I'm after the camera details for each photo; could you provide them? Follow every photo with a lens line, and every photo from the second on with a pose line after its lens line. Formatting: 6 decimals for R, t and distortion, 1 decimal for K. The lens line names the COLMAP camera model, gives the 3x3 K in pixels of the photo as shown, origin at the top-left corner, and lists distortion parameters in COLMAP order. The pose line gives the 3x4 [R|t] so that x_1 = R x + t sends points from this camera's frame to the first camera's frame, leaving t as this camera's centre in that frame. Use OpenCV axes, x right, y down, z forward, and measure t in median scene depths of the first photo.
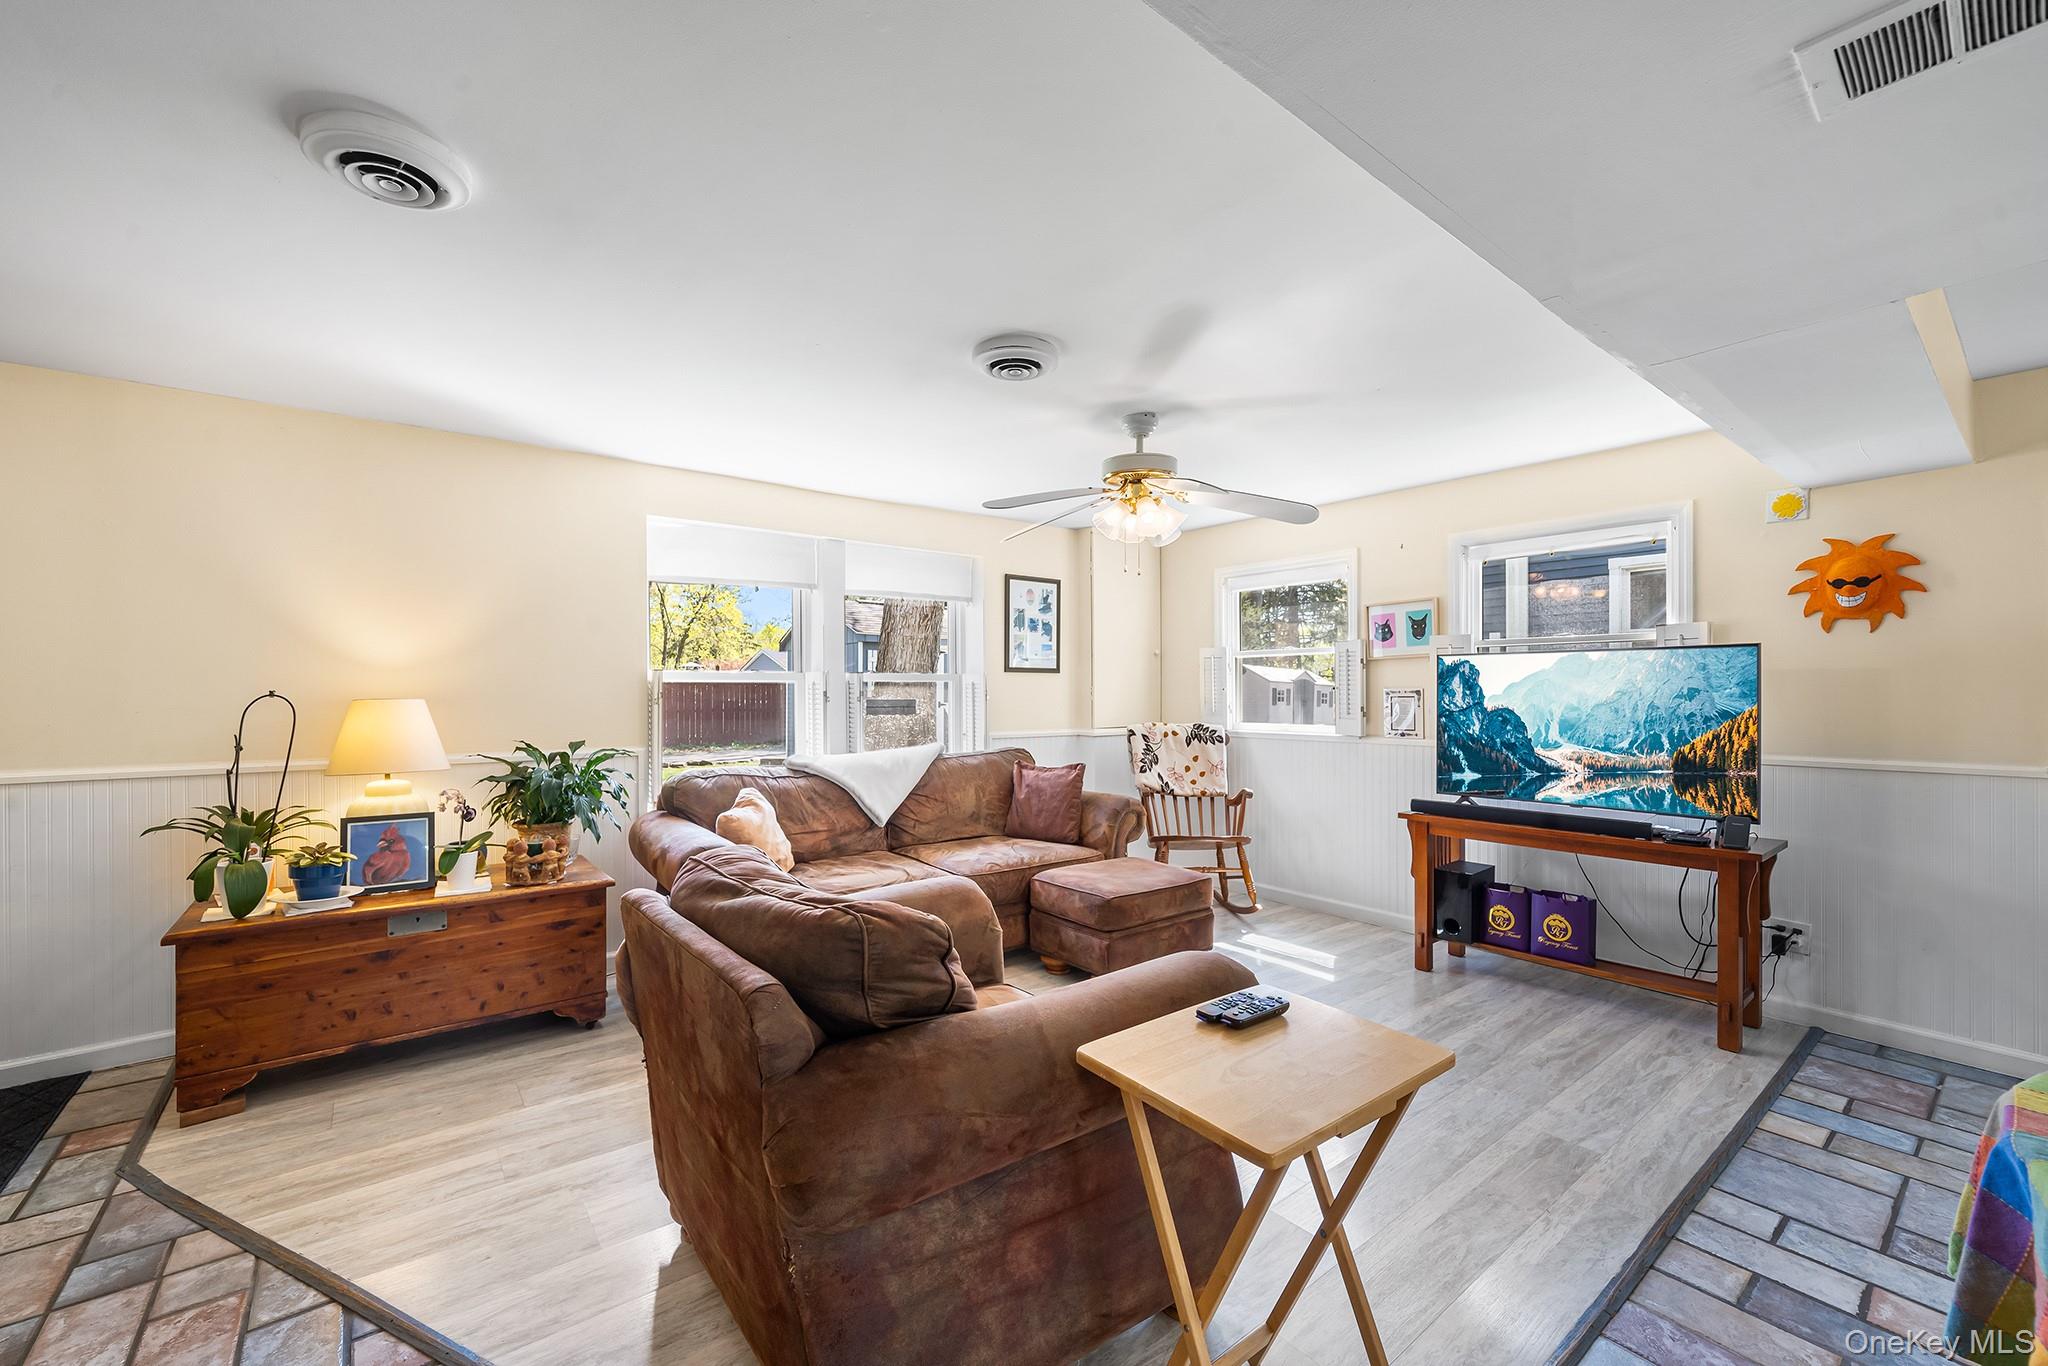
lens RADIAL K [[821.9, 0, 1016.9], [0, 821.9, 692.3], [0, 0, 1]] dist [-0.000298, 0.000031]
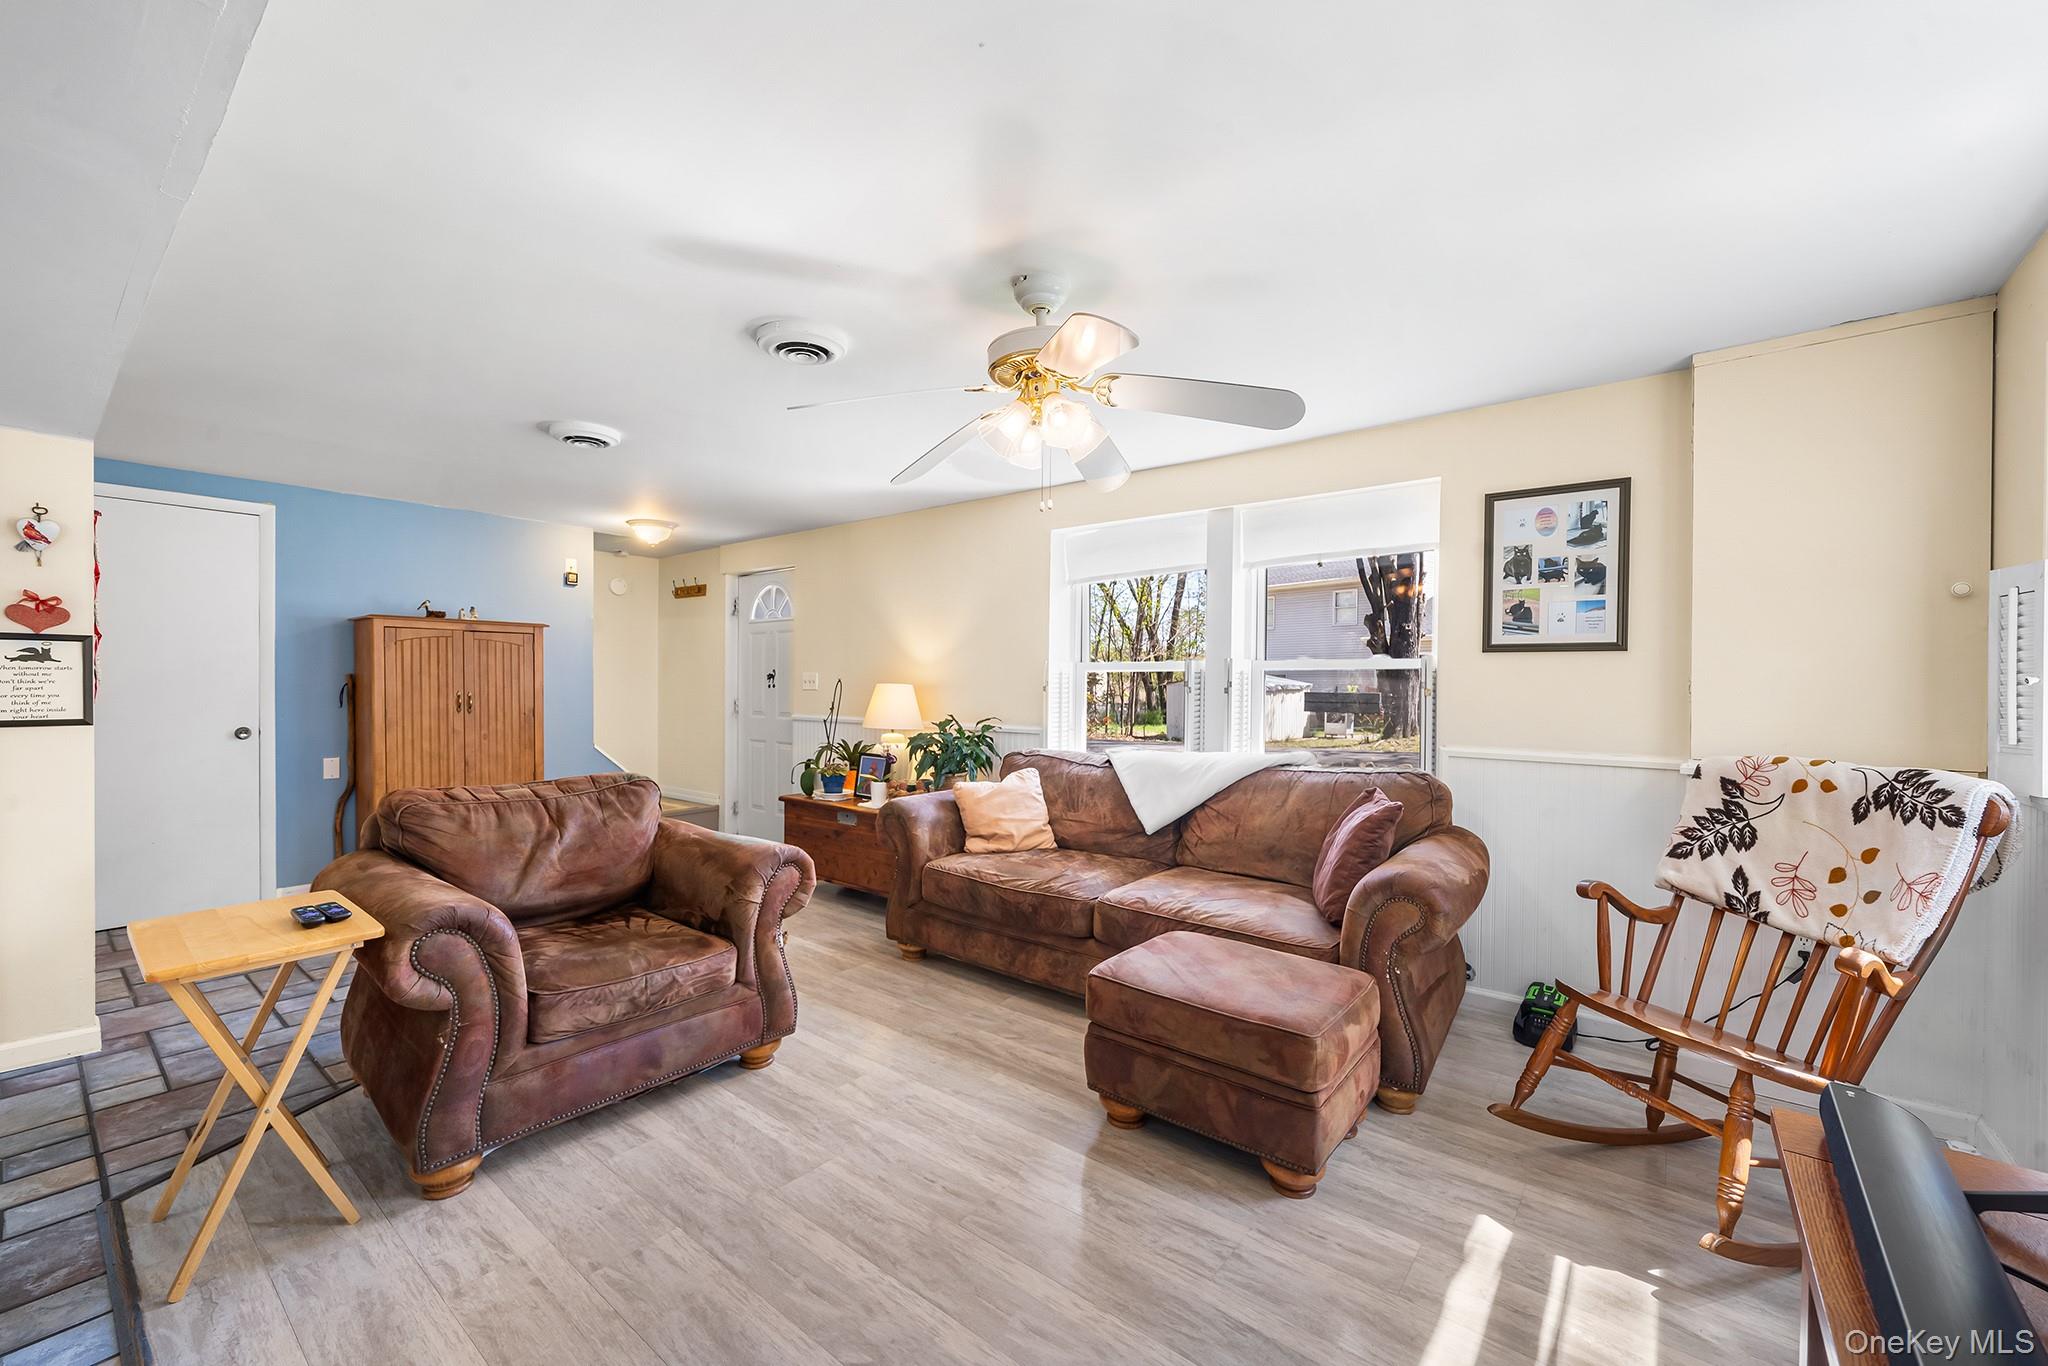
lens RADIAL K [[821.9, 0, 1018.0], [0, 821.9, 692.1], [0, 0, 1]] dist [-0.000298, 0.000031]
pose [[0.223236, 0.014154, -0.974662, 0.613220], [-0.009038, 0.999882, 0.012451, 0.000981], [0.974722, 0.006030, 0.223338, 0.612210]]
